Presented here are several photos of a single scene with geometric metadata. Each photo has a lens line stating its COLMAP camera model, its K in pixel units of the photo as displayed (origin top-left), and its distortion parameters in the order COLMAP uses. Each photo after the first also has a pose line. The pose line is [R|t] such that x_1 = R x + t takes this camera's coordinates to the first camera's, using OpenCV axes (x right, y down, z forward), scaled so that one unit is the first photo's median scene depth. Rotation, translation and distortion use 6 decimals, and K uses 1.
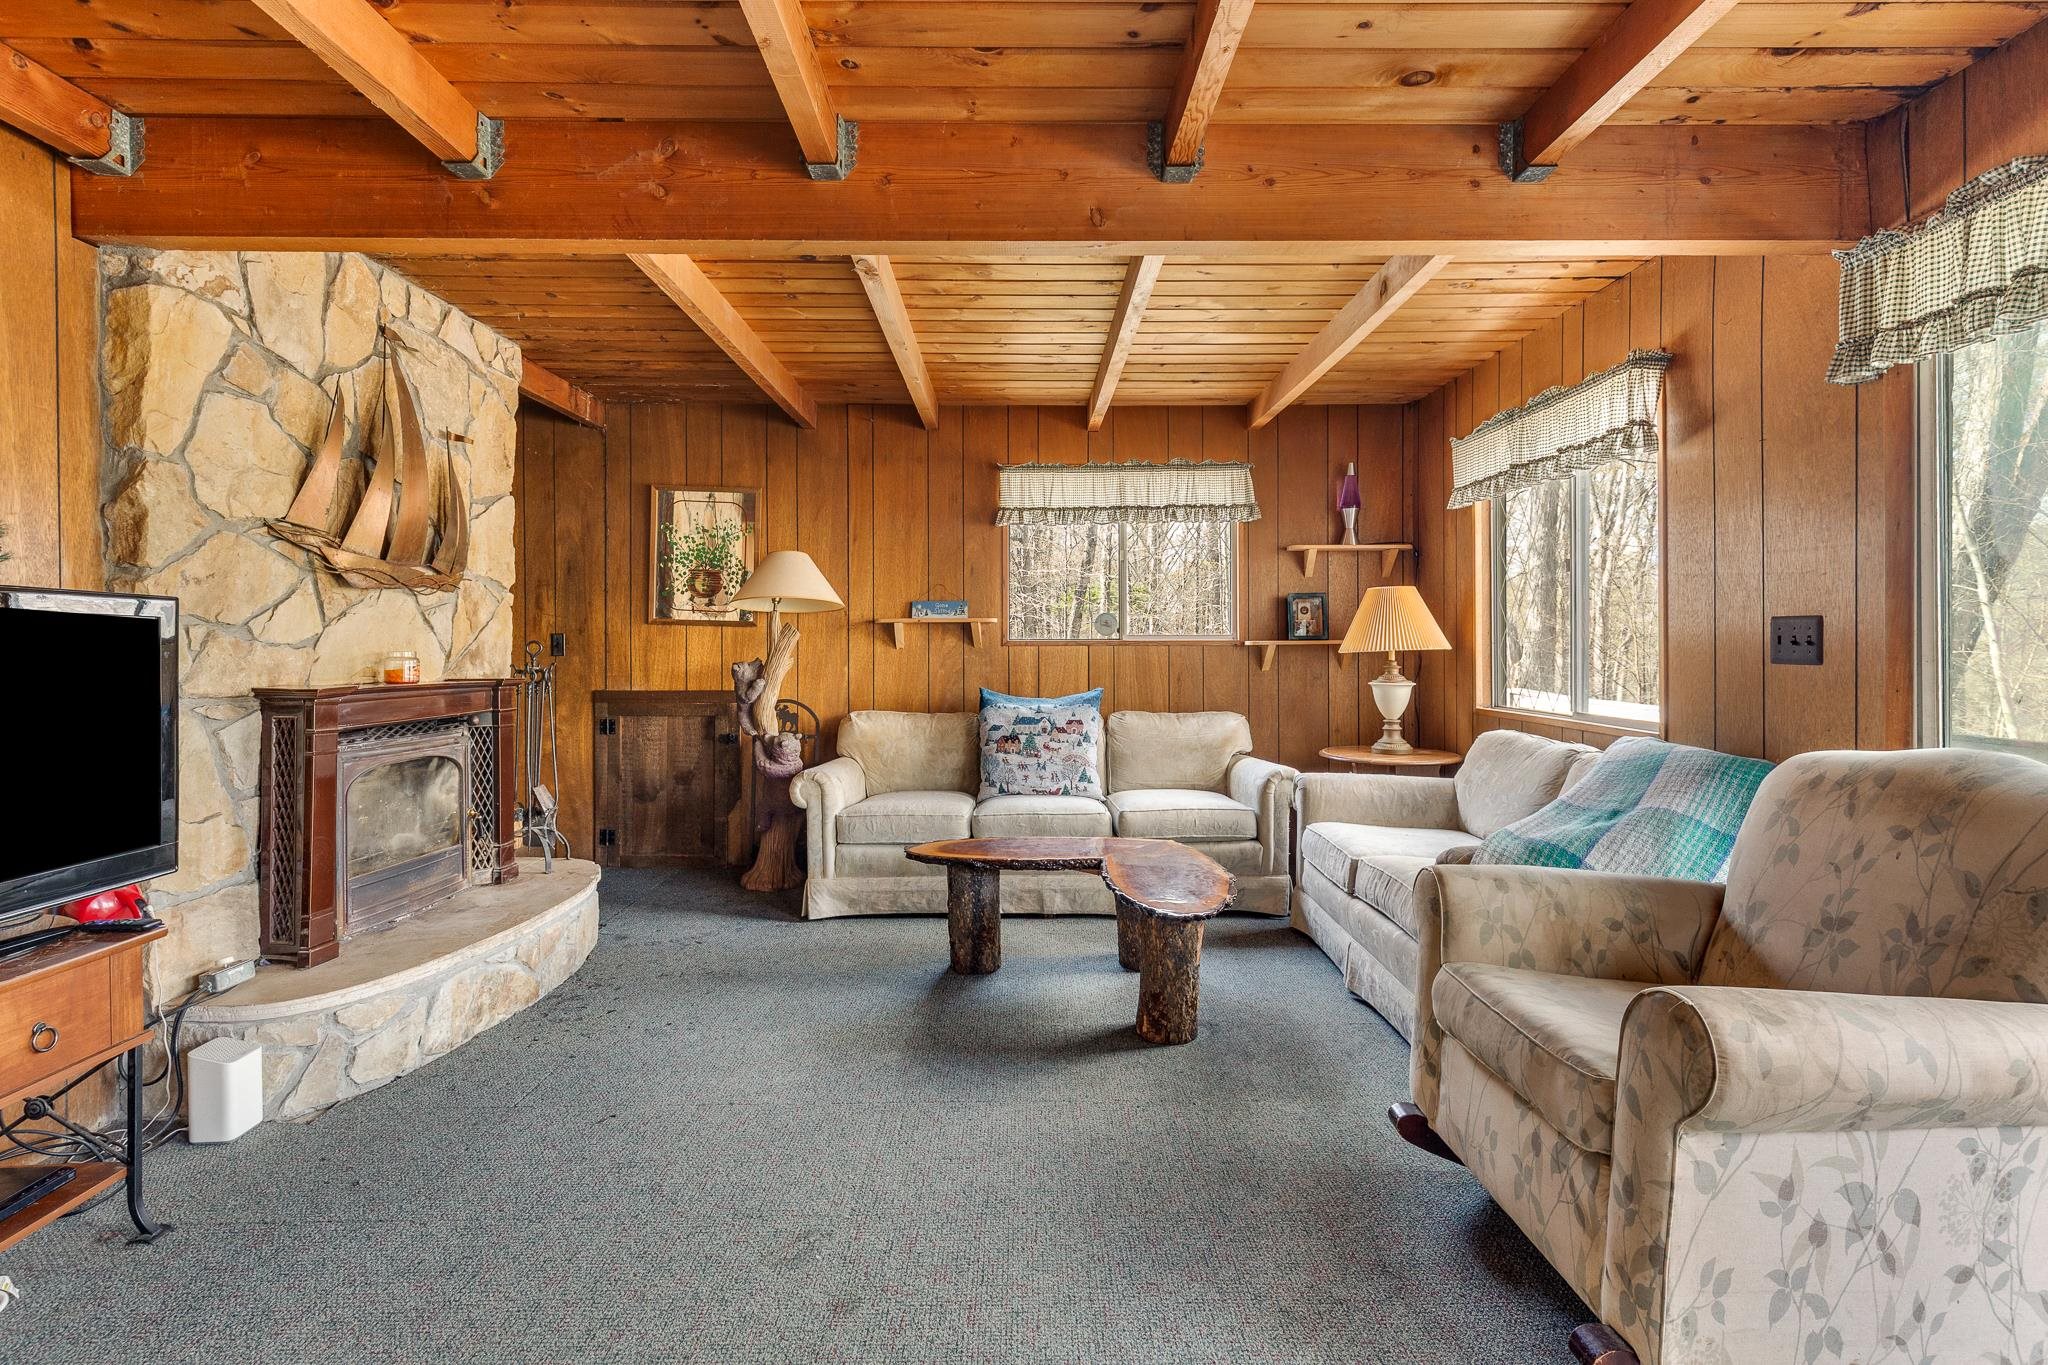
lens RADIAL K [[931.3, 0, 1023.8], [0, 931.3, 645.9], [0, 0, 1]] dist [0.004238, -0.000375]
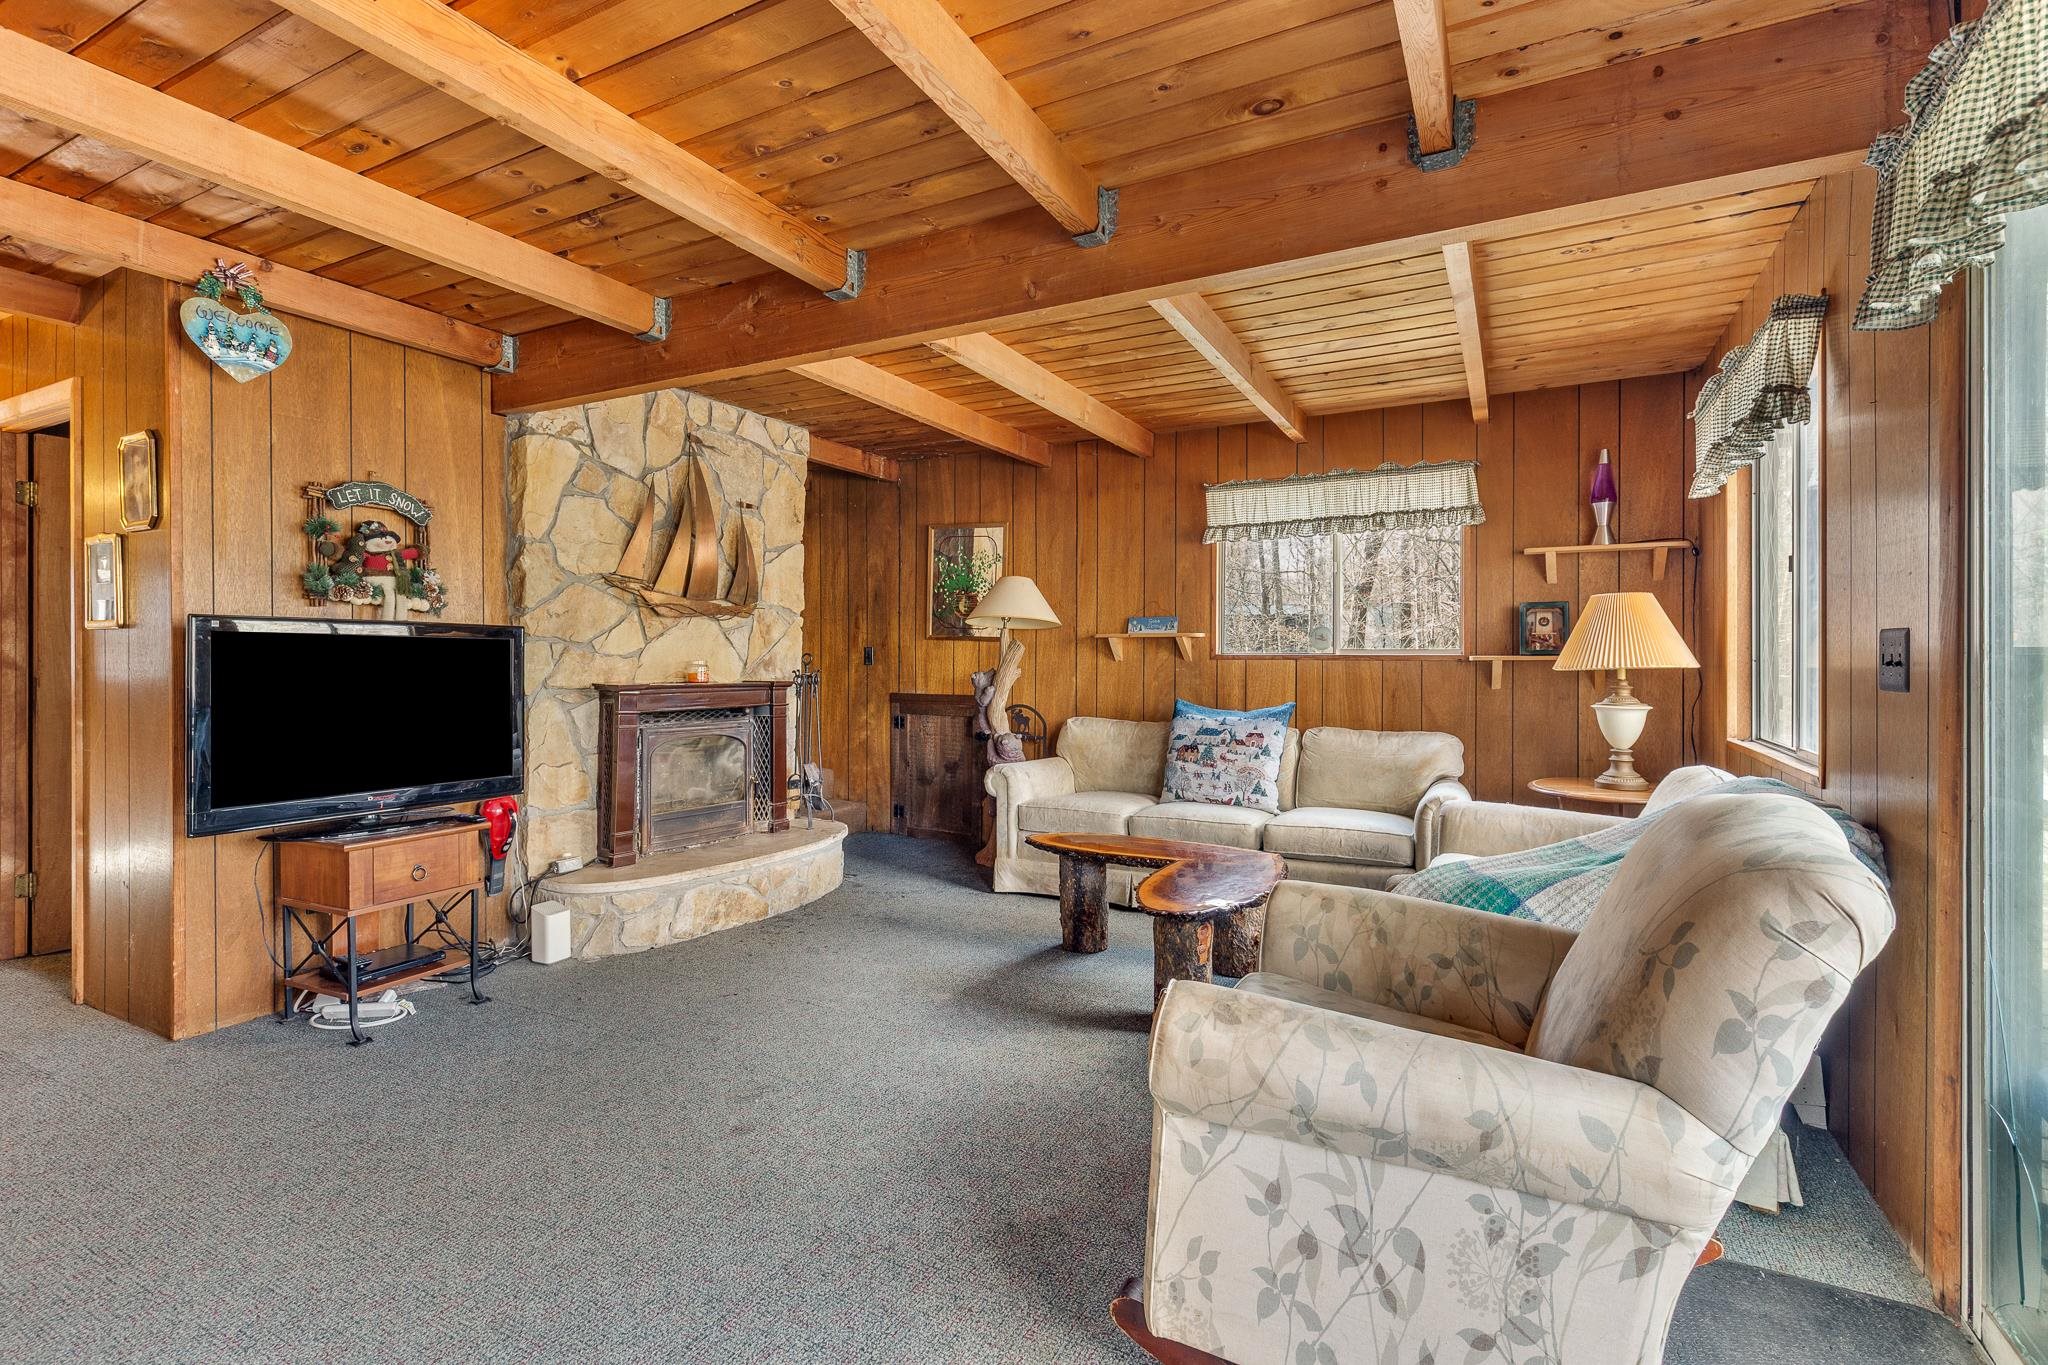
lens RADIAL K [[912.6, 0, 994.9], [0, 912.6, 658.4], [0, 0, 1]] dist [0.005395, -0.000757]
pose [[0.879837, 0.006565, -0.475231, 0.404008], [-0.006134, 0.999978, 0.002458, -0.003461], [0.475237, 0.000752, 0.879858, -0.013965]]
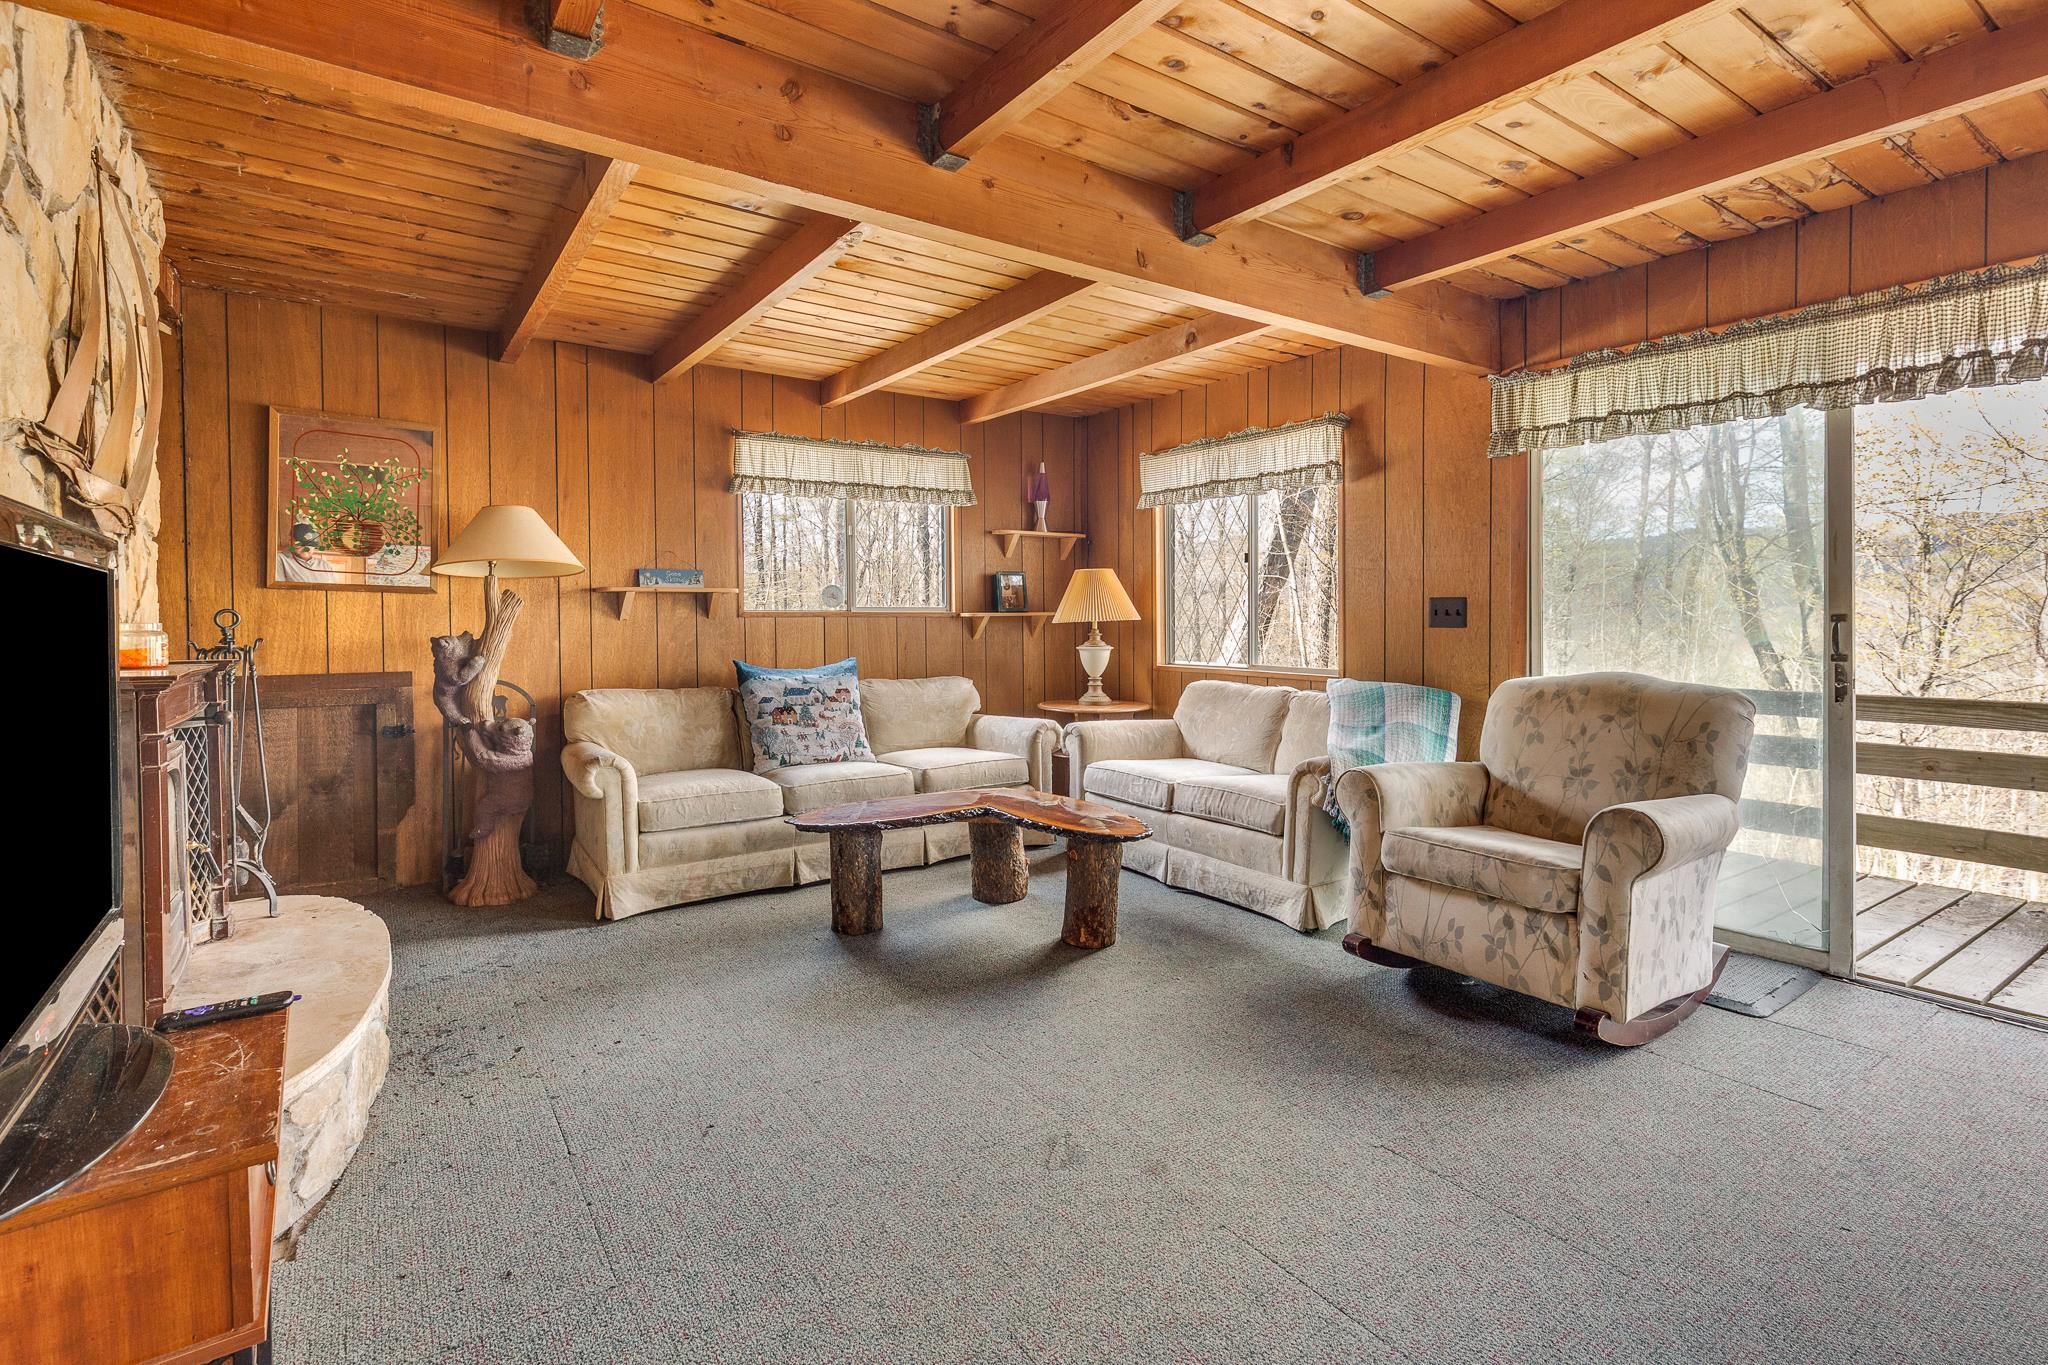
lens RADIAL K [[924.5, 0, 1003.8], [0, 924.5, 629.8], [0, 0, 1]] dist [0.007281, -0.000870]
pose [[0.841311, -0.006797, 0.540508, -0.507913], [0.000552, 0.999931, 0.011714, 0.003453], [-0.540551, -0.009557, 0.841257, 0.060365]]
